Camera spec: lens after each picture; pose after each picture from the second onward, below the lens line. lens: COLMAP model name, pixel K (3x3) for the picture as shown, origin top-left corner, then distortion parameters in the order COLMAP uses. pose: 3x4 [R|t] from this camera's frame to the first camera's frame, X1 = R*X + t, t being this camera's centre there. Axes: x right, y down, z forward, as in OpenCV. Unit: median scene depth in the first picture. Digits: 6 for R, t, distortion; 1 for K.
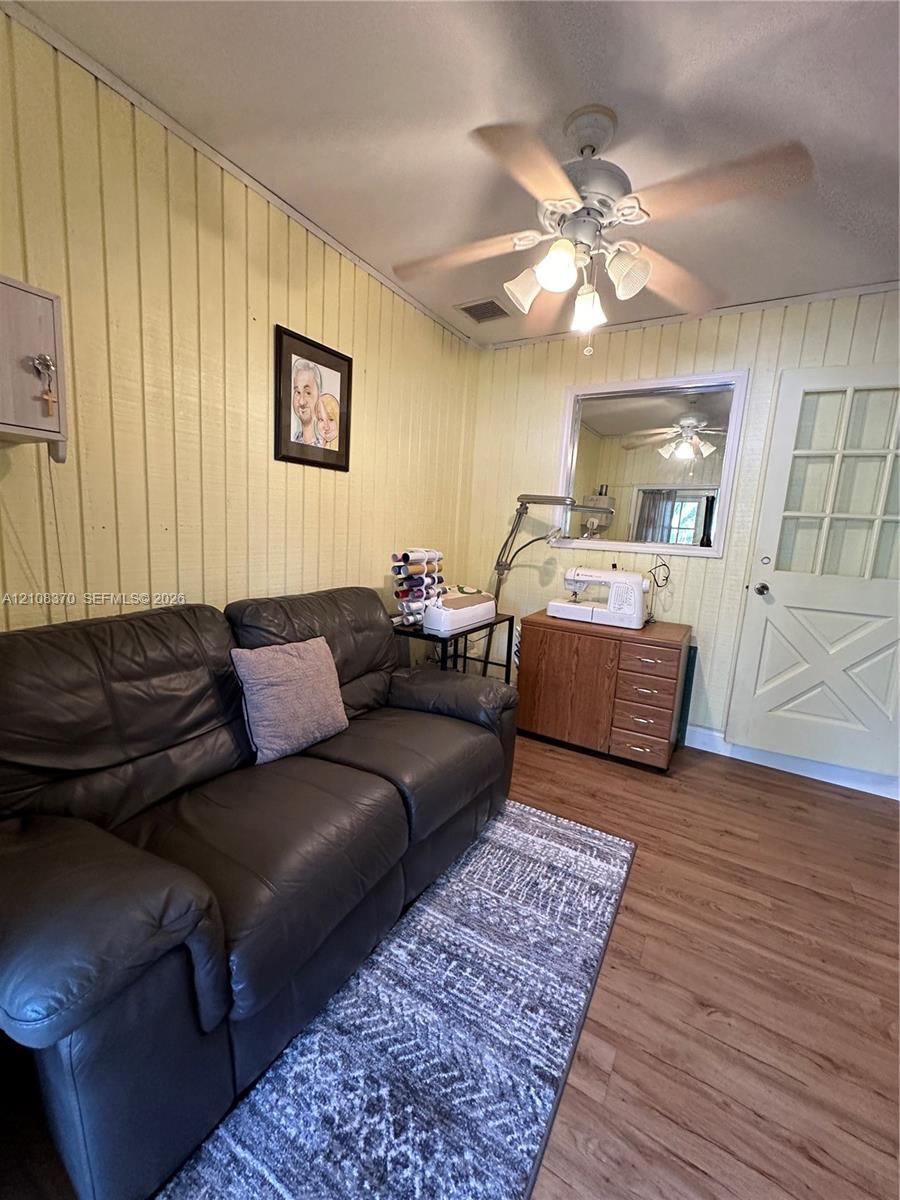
lens RADIAL K [[480.9, 0, 450.2], [0, 480.9, 602.2], [0, 0, 1]] dist [-0.004128, 0.001233]
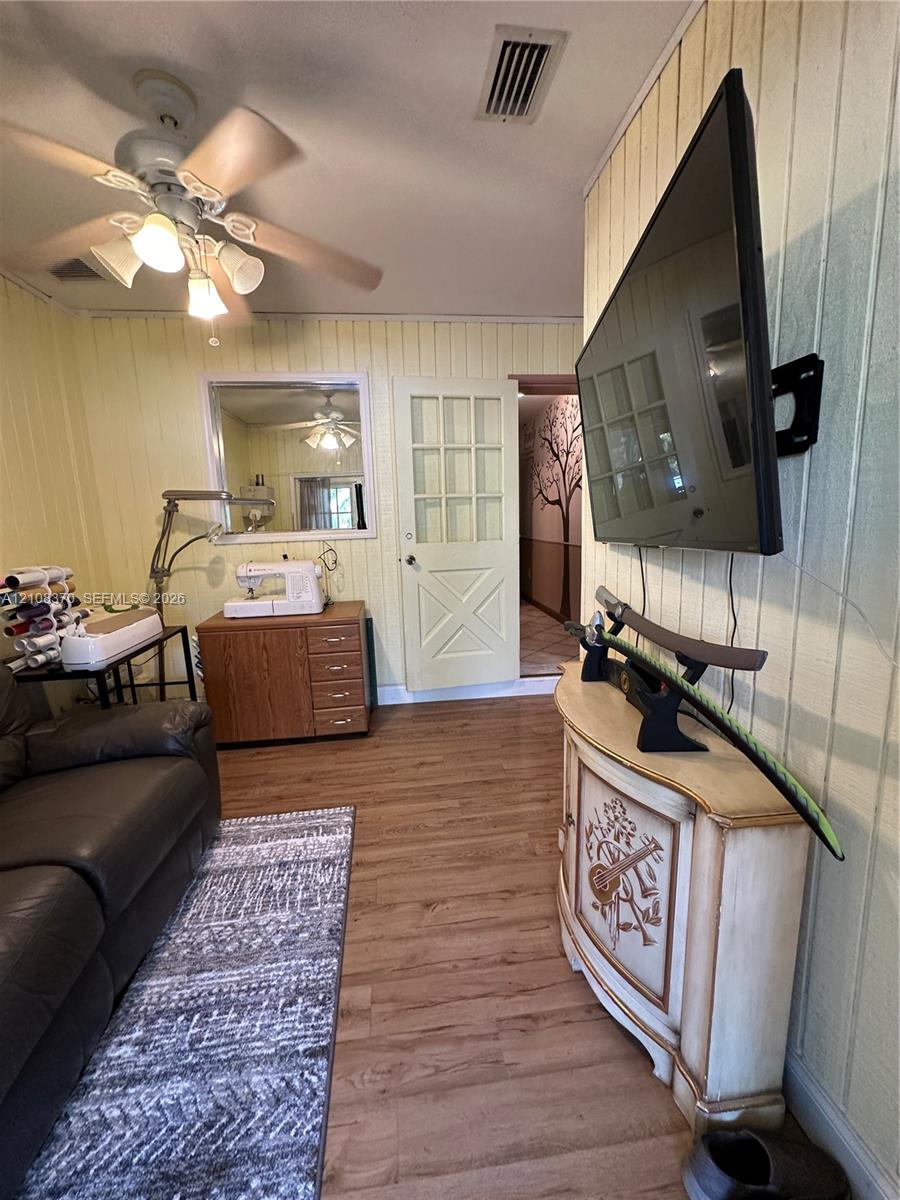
lens RADIAL K [[480.9, 0, 452.9], [0, 480.9, 601.3], [0, 0, 1]] dist [-0.004128, 0.001233]
pose [[0.782399, -0.184029, 0.594966, -0.004734], [0.169462, 0.982206, 0.080959, -0.006272], [-0.599278, 0.037482, 0.799663, -0.028522]]
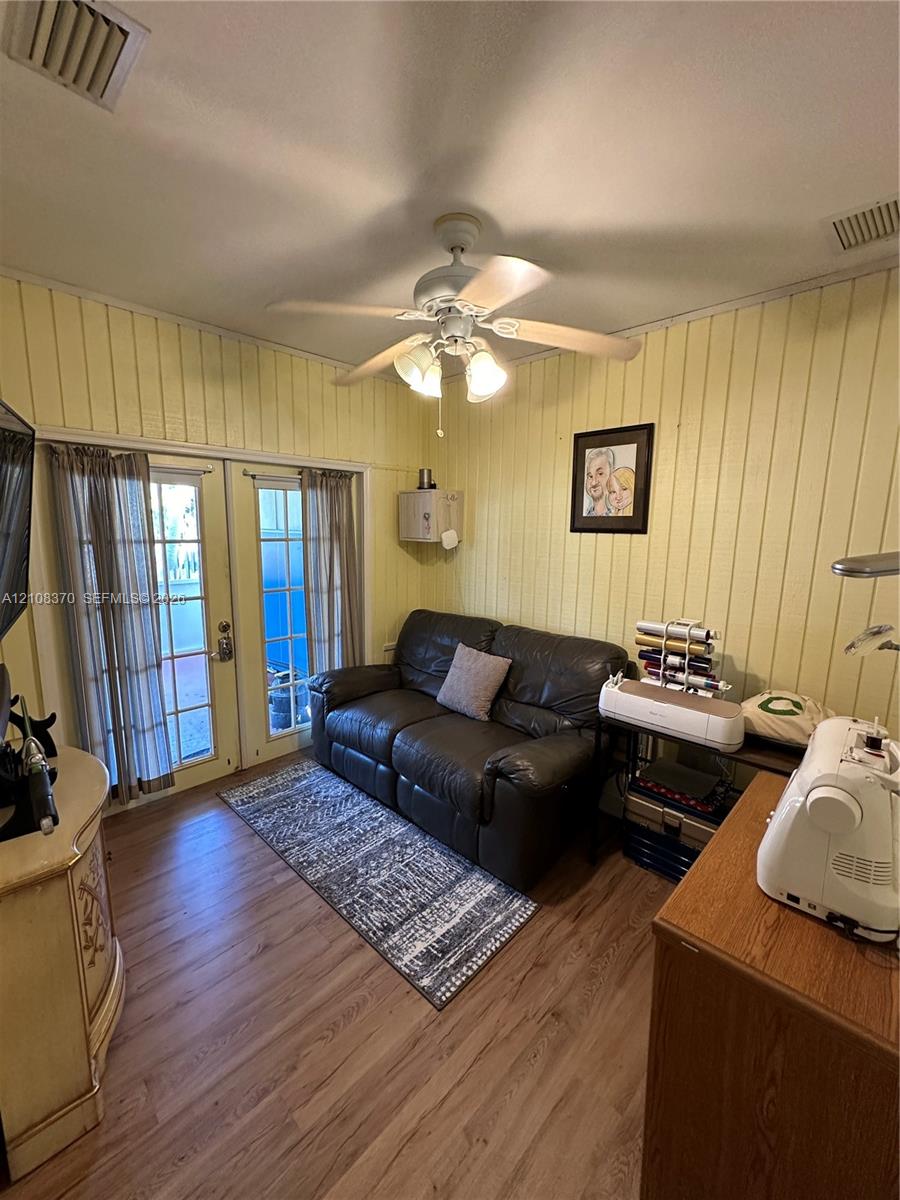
lens RADIAL K [[480.9, 0, 452.2], [0, 480.9, 602.8], [0, 0, 1]] dist [-0.004128, 0.001233]
pose [[-0.222495, 0.097599, -0.970036, 1.023597], [-0.183584, 0.972983, 0.140003, -0.232377], [0.957493, 0.209233, -0.198566, 0.992552]]
